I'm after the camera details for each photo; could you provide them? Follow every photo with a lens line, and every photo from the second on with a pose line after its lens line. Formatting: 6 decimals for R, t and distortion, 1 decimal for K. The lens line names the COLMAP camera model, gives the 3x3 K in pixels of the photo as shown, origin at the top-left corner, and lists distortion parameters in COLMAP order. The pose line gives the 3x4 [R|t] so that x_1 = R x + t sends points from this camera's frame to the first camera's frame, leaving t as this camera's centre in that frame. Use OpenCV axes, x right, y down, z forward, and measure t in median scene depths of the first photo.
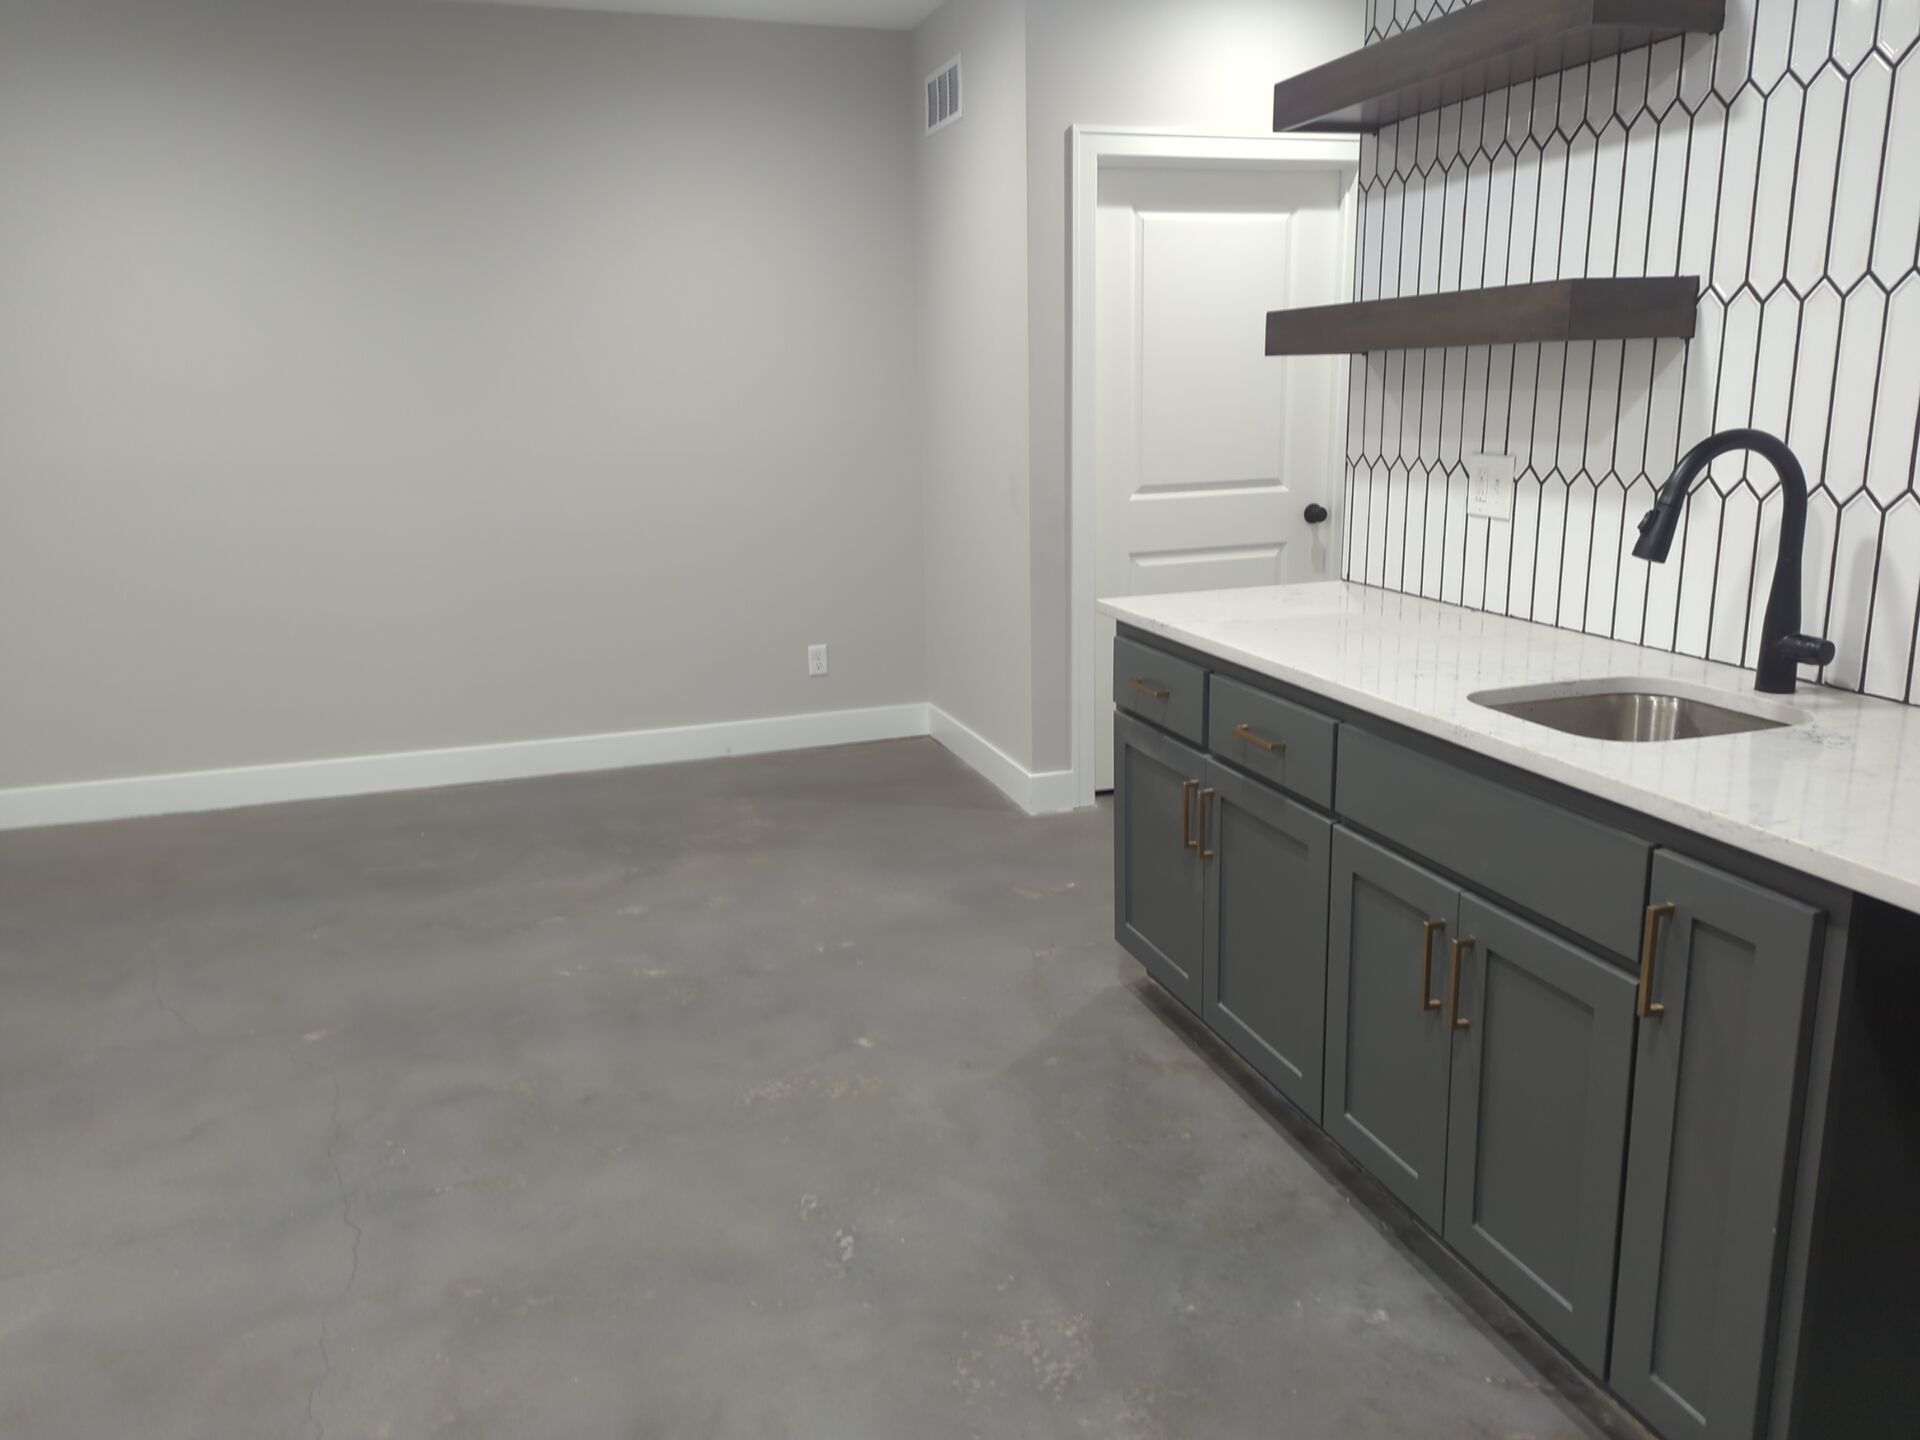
lens RADIAL K [[1344.9, 0, 953.9], [0, 1344.9, 688.4], [0, 0, 1]] dist [0.067966, -0.062437]
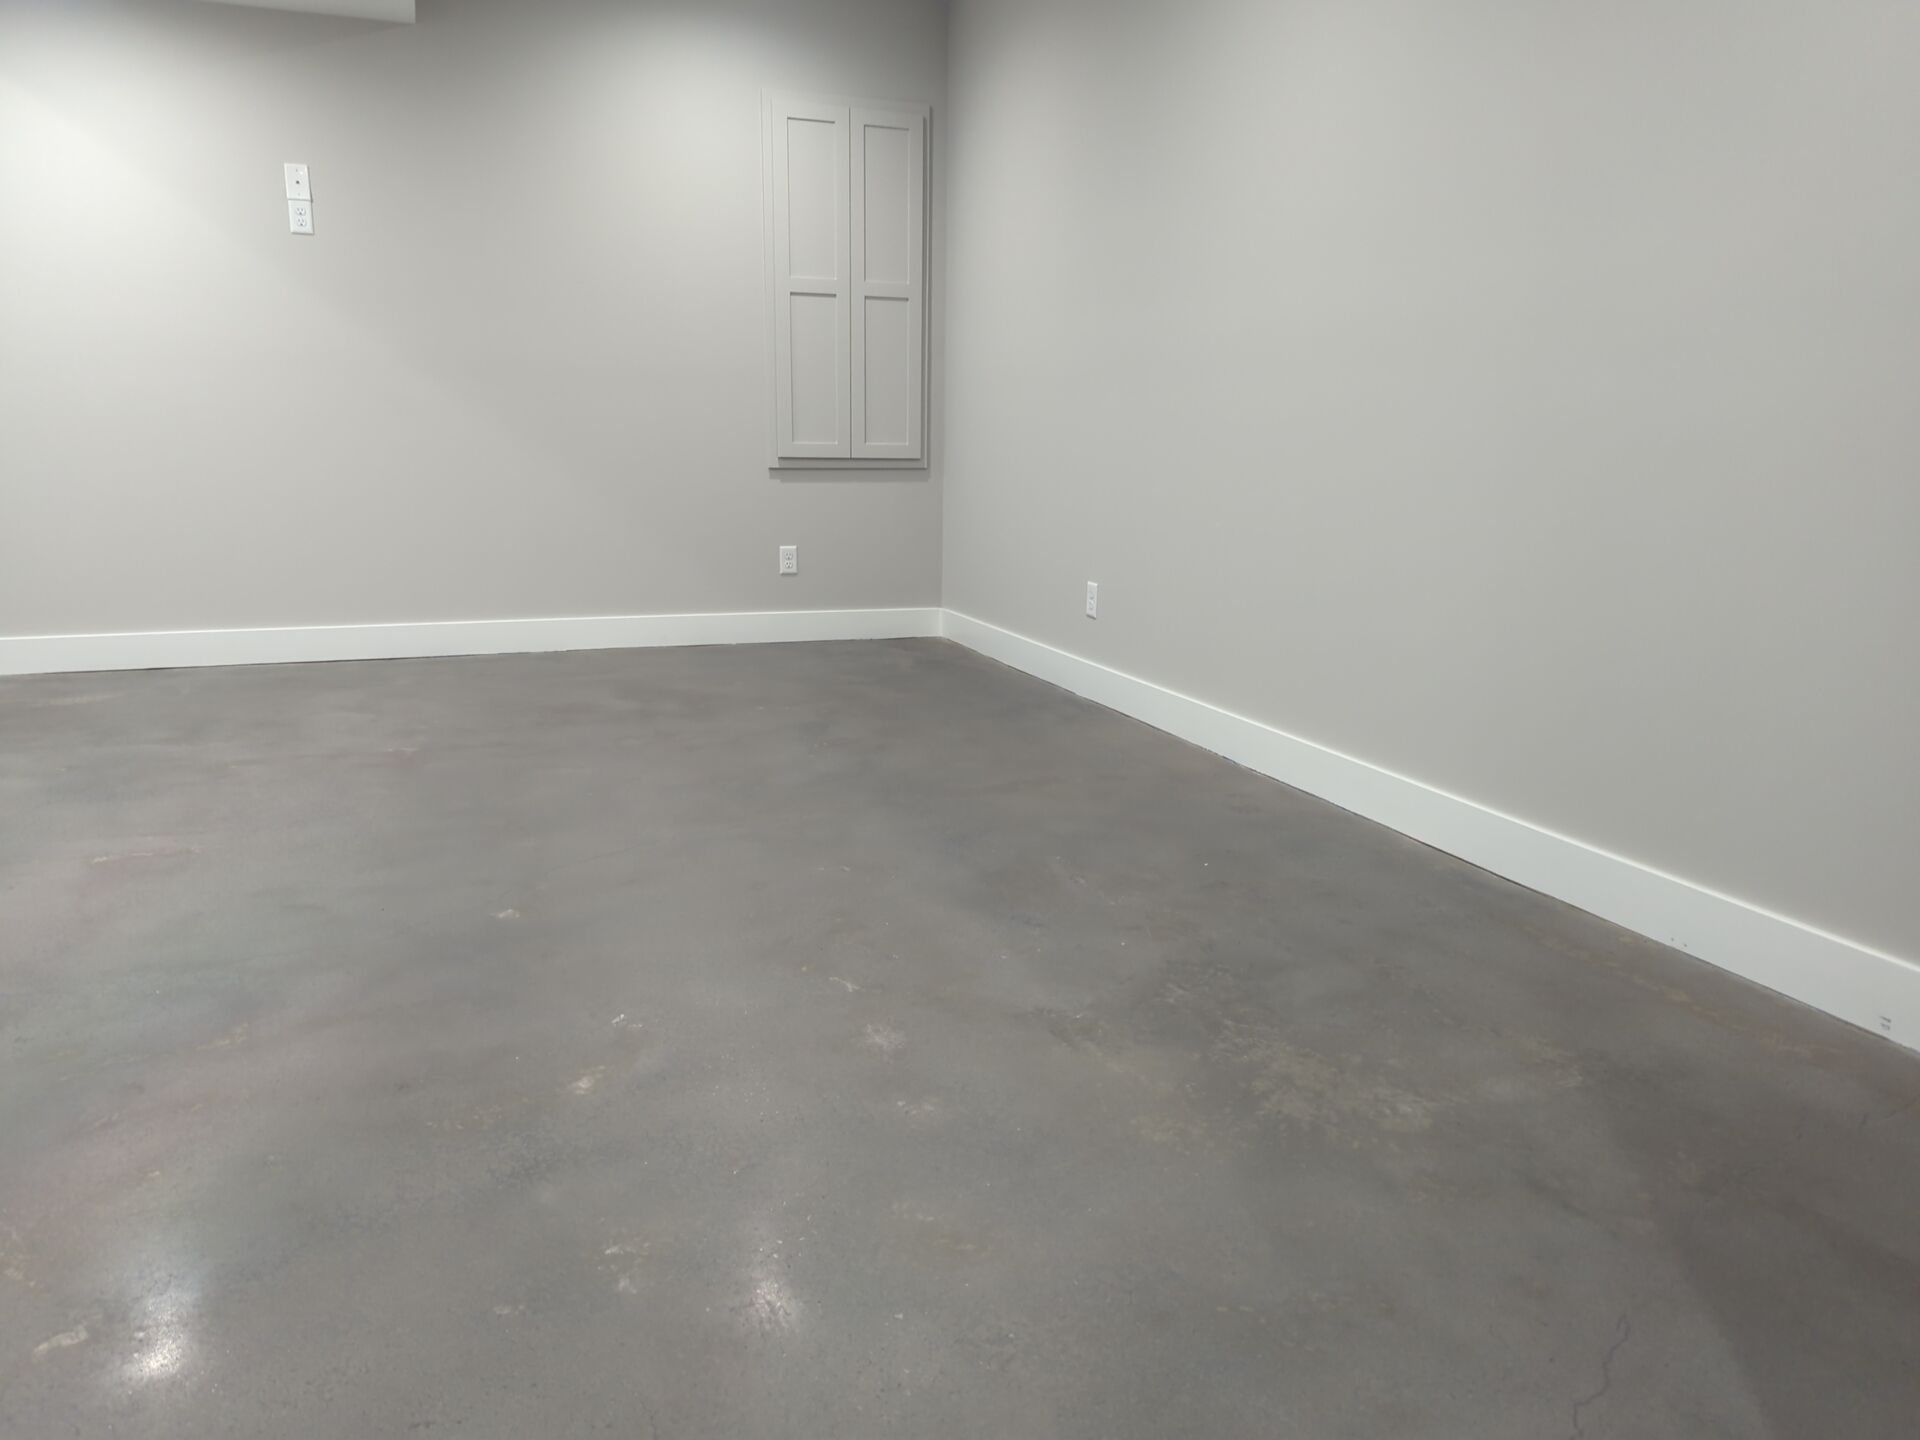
lens RADIAL K [[1344.5, 0, 952.6], [0, 1344.5, 714.3], [0, 0, 1]] dist [0.071140, -0.068021]
pose [[0.056231, 0.235280, -0.970300, 0.359333], [-0.236119, 0.947403, 0.216045, -0.119869], [0.970096, 0.216958, 0.108827, 1.183809]]
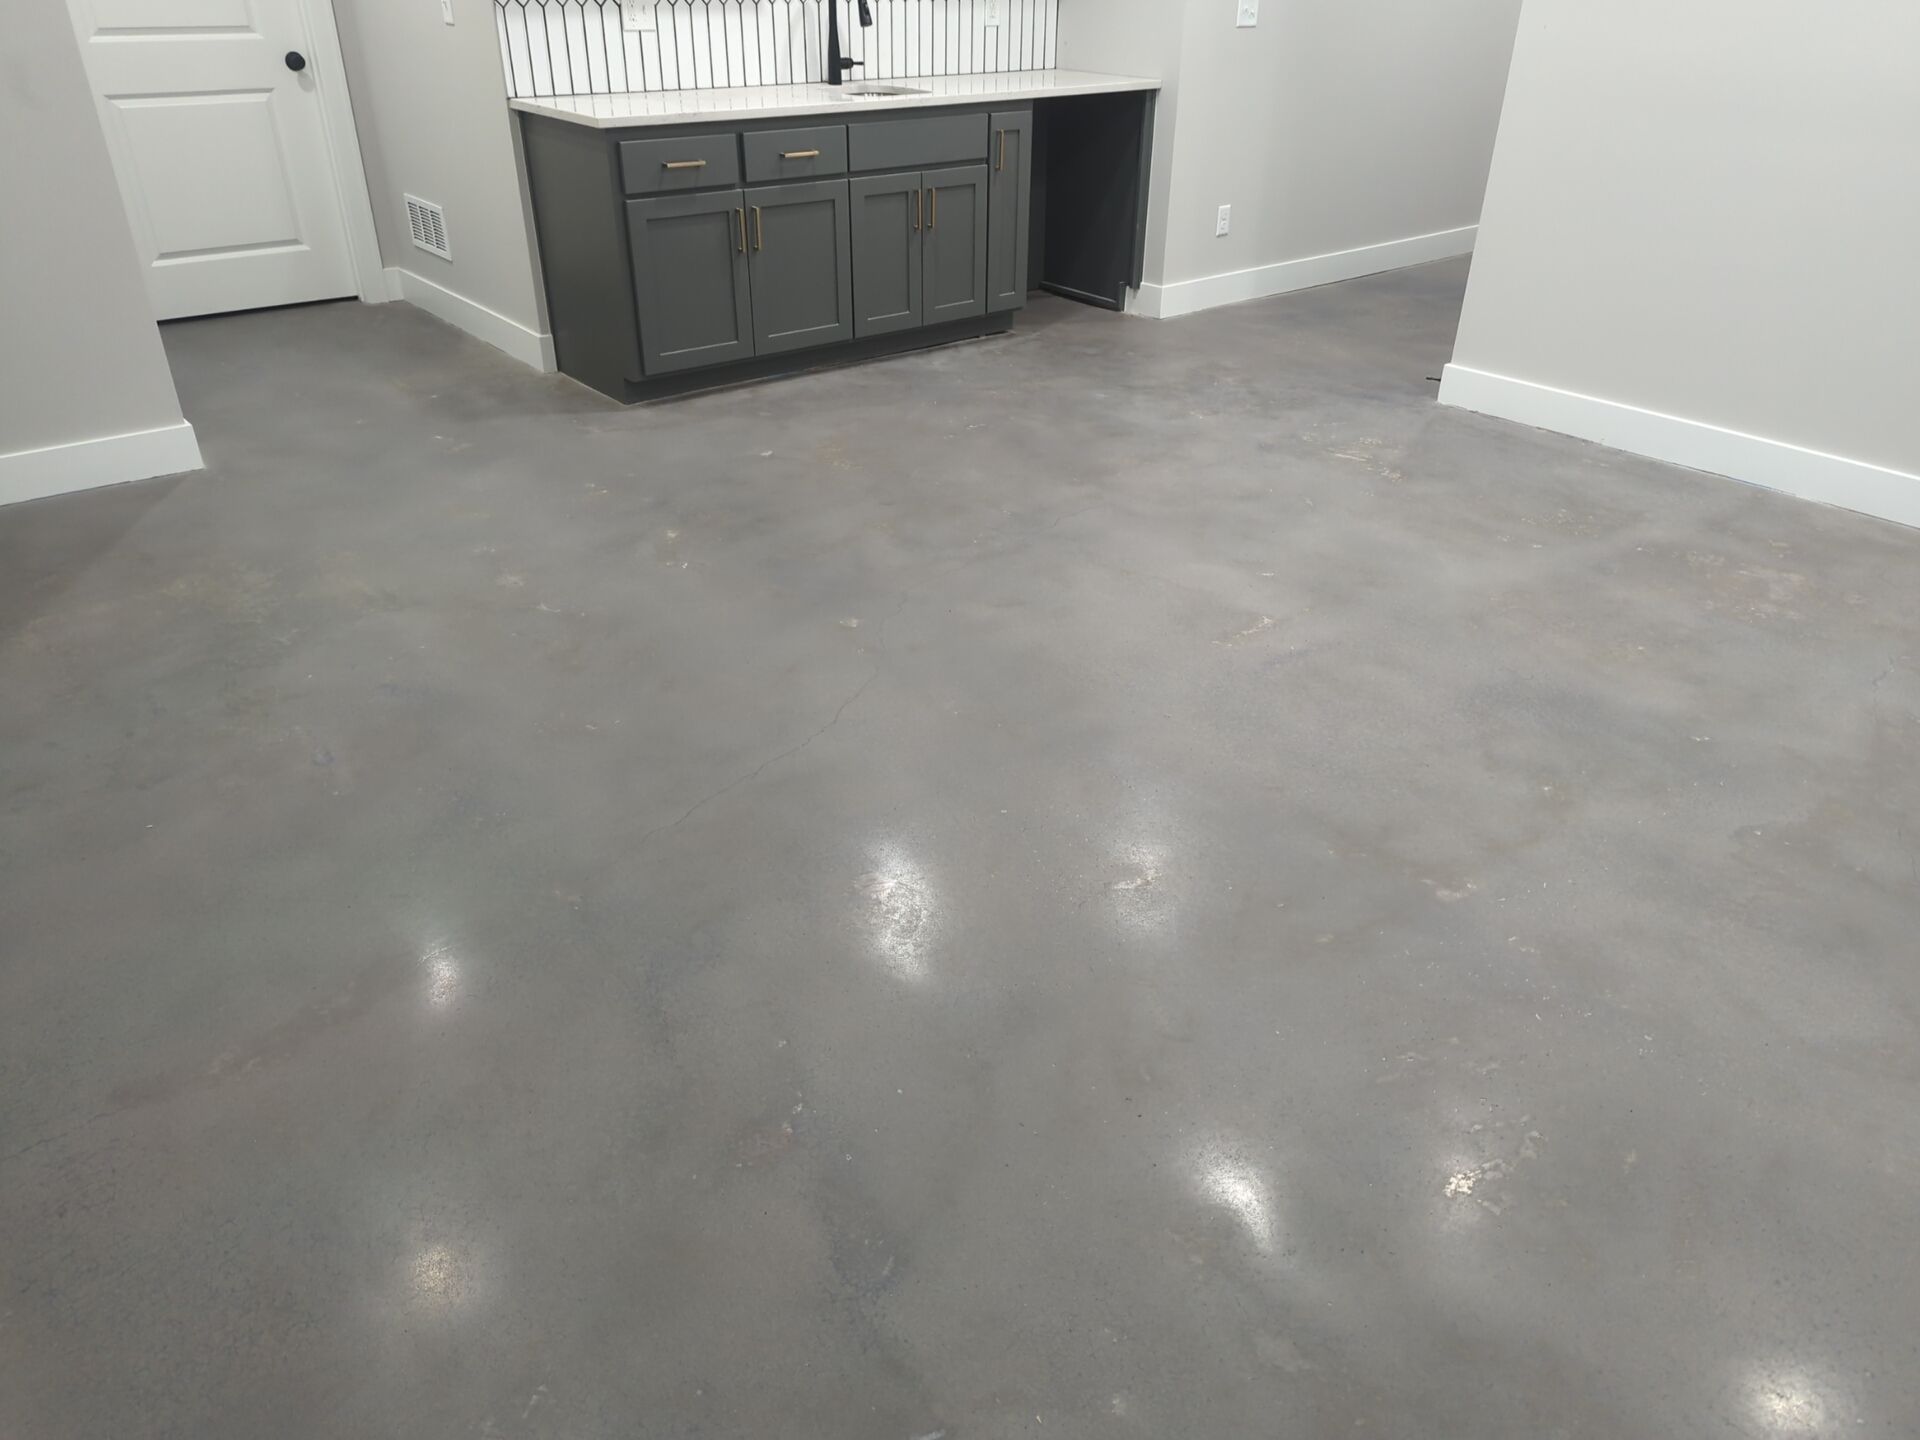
lens RADIAL K [[1344.5, 0, 952.6], [0, 1344.5, 714.3], [0, 0, 1]] dist [0.071140, -0.068021]
pose [[-0.365438, -0.440468, 0.820026, -1.423994], [0.205349, 0.821104, 0.532559, -0.233032], [-0.907903, 0.363009, -0.209613, 1.205563]]
